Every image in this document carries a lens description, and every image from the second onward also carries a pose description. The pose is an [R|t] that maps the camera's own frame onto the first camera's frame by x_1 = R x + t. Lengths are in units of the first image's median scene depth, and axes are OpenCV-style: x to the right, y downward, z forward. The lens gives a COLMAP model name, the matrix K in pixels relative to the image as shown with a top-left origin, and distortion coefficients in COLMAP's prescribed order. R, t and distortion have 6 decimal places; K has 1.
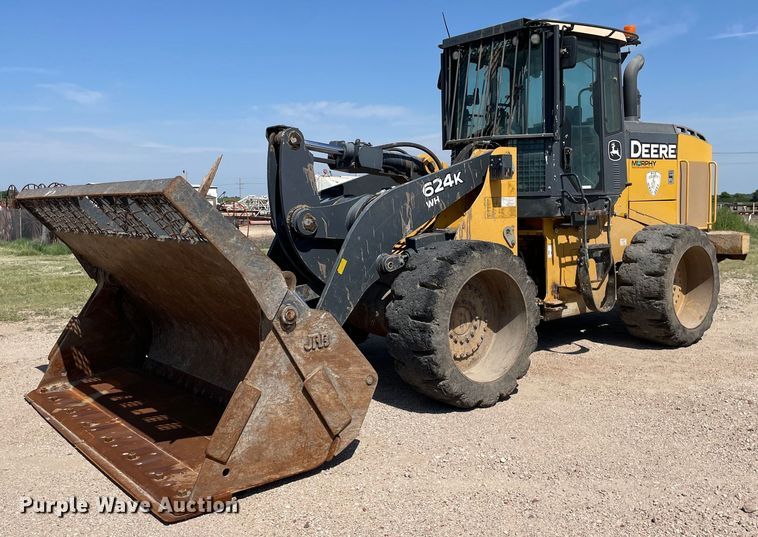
lens RADIAL K [[694.4, 0, 378.9], [0, 694.4, 258.3], [0, 0, 1]] dist [0.035971, -0.010285]
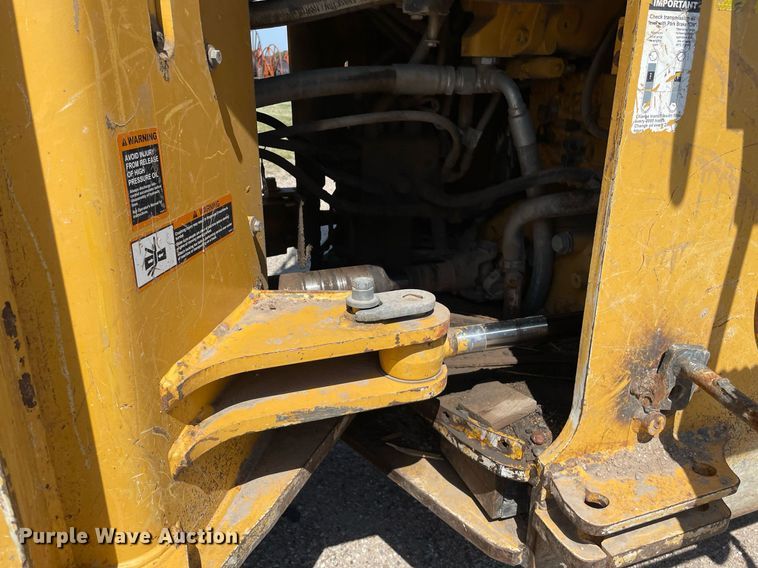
lens RADIAL K [[582.3, 0, 379.0], [0, 582.3, 284.0], [0, 0, 1]] dist [0.034681, -0.001207]
pose [[0.942527, 0.146612, -0.300248, 0.228653], [-0.059060, 0.957544, 0.282173, -0.001724], [0.328870, -0.248223, 0.911169, 0.865008]]
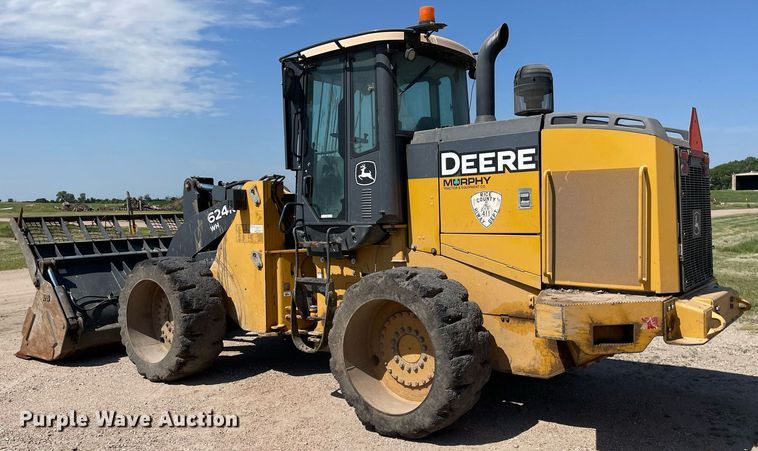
lens RADIAL K [[683.4, 0, 379.0], [0, 683.4, 225.5], [0, 0, 1]] dist [0.119367, -0.002747]
pose [[0.212811, 0.041692, -0.976203, 1.160828], [-0.064653, 0.997501, 0.028507, -0.116028], [0.974952, 0.057048, 0.214975, 0.841537]]
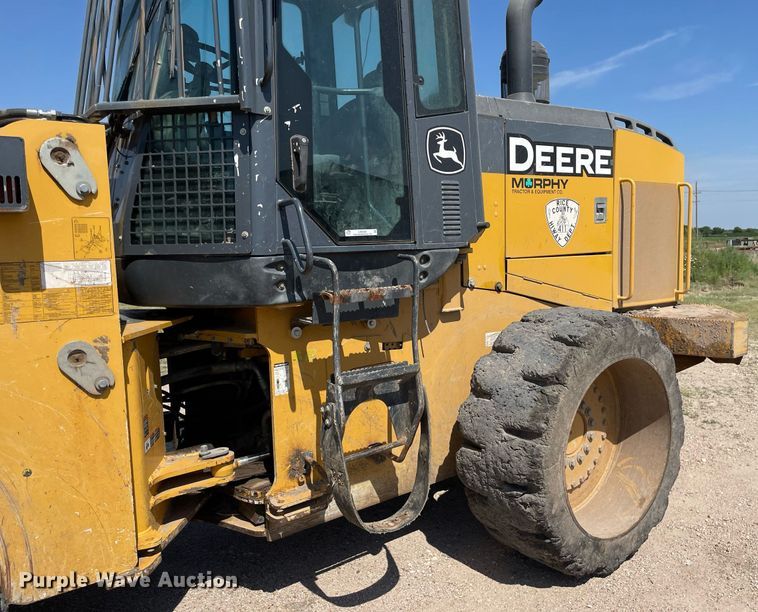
lens RADIAL K [[628.6, 0, 418.9], [0, 628.6, 302.4], [0, 0, 1]] dist [0.092322, -0.114378]
pose [[0.999979, -0.001852, -0.006131, 0.323146], [0.001979, 0.999779, 0.020906, -0.064669], [0.006091, -0.020918, 0.999763, 0.588155]]
